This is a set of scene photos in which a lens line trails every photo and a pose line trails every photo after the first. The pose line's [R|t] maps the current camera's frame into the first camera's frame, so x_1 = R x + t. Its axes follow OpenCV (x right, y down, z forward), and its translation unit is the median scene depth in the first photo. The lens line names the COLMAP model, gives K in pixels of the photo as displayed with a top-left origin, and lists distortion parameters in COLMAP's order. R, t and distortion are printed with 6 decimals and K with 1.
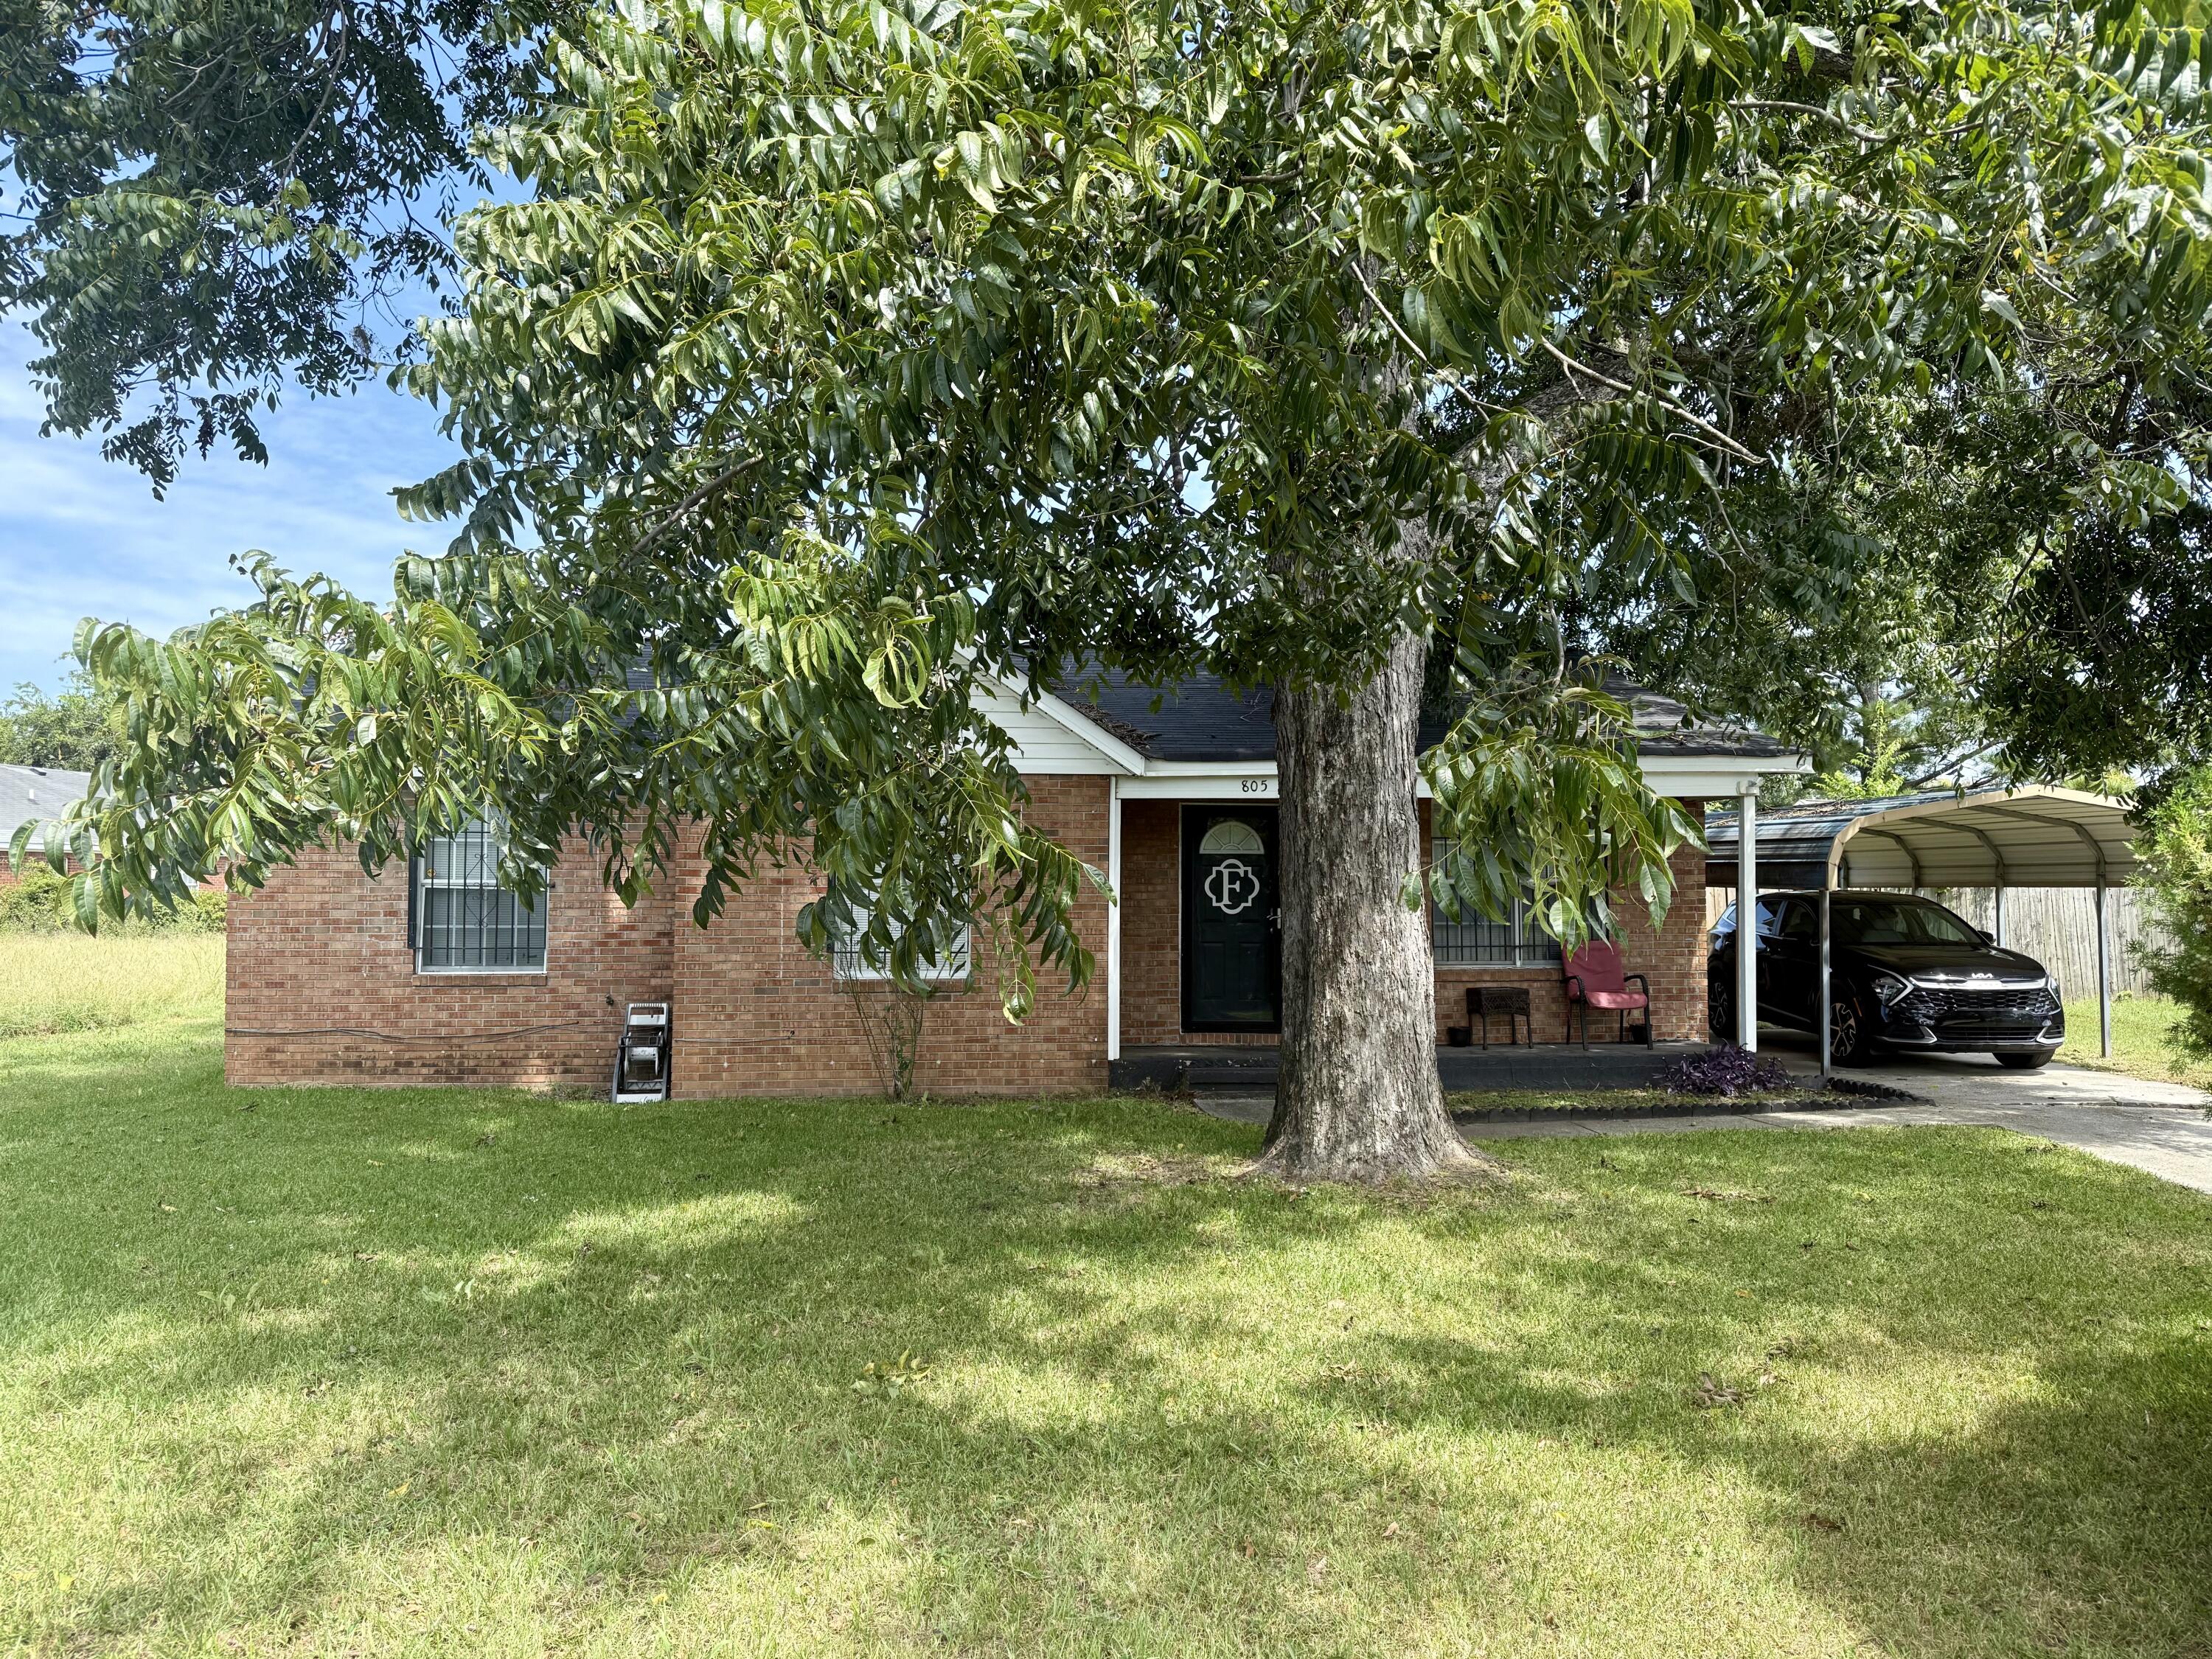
lens RADIAL K [[1537.4, 0, 1105.1], [0, 1537.4, 821.8], [0, 0, 1]] dist [0.045374, -0.007175]
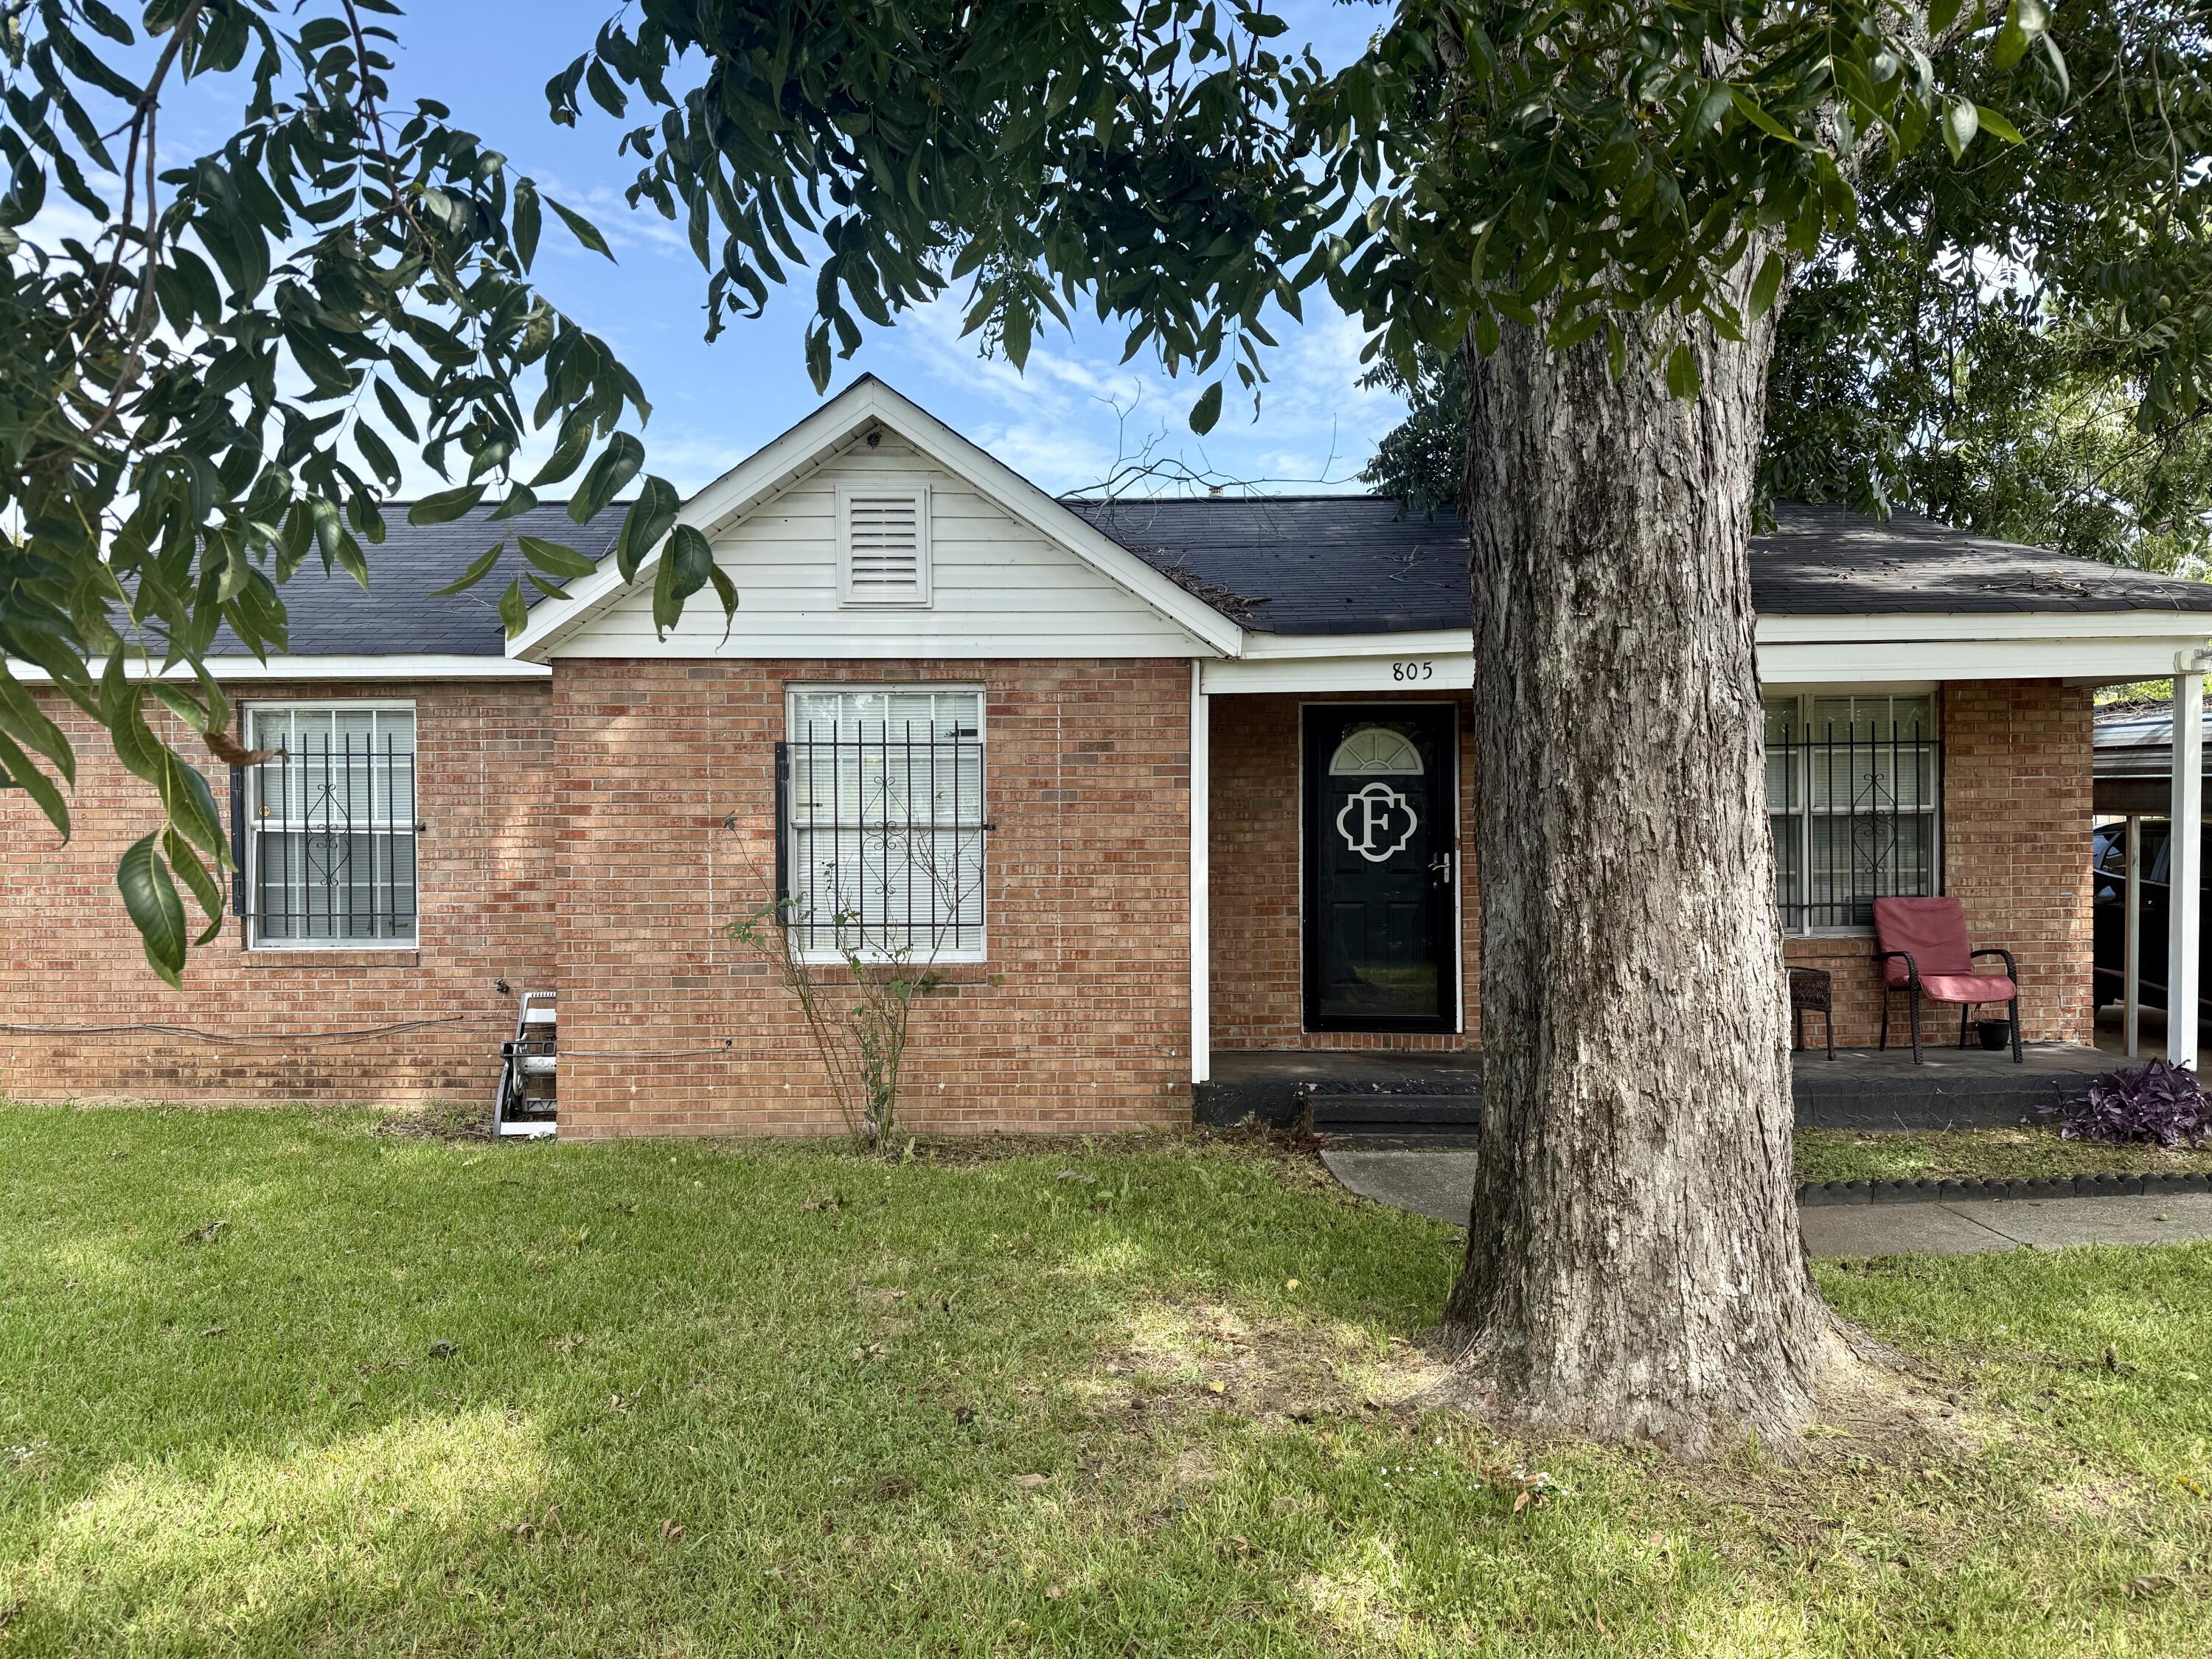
lens RADIAL K [[1537.4, 0, 1105.6], [0, 1537.4, 838.8], [0, 0, 1]] dist [0.045374, -0.007175]
pose [[0.996113, -0.006754, -0.087820, 0.023921], [0.011998, 0.998167, 0.059317, 0.007728], [0.087258, -0.060140, 0.994369, 0.330700]]
